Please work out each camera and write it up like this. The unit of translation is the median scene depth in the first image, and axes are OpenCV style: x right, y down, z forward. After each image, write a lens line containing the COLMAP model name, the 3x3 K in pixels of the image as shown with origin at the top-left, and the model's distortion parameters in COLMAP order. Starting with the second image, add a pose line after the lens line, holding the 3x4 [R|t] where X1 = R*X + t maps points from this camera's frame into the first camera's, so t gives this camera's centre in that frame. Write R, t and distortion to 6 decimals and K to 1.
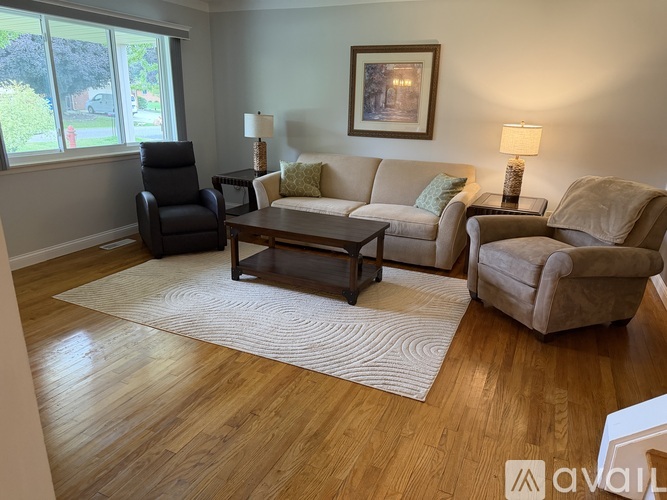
lens RADIAL K [[473.3, 0, 329.4], [0, 473.3, 251.6], [0, 0, 1]] dist [0.025259, -0.014511]
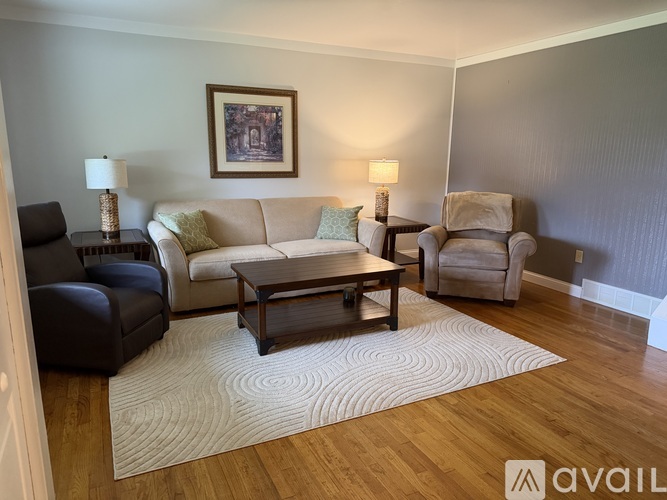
lens RADIAL K [[473.3, 0, 329.2], [0, 473.3, 250.4], [0, 0, 1]] dist [0.025259, -0.014511]
pose [[0.620520, -0.181804, 0.762825, -0.585516], [0.235166, 0.971125, 0.040152, -0.100144], [-0.748098, 0.154476, 0.645357, 0.279325]]
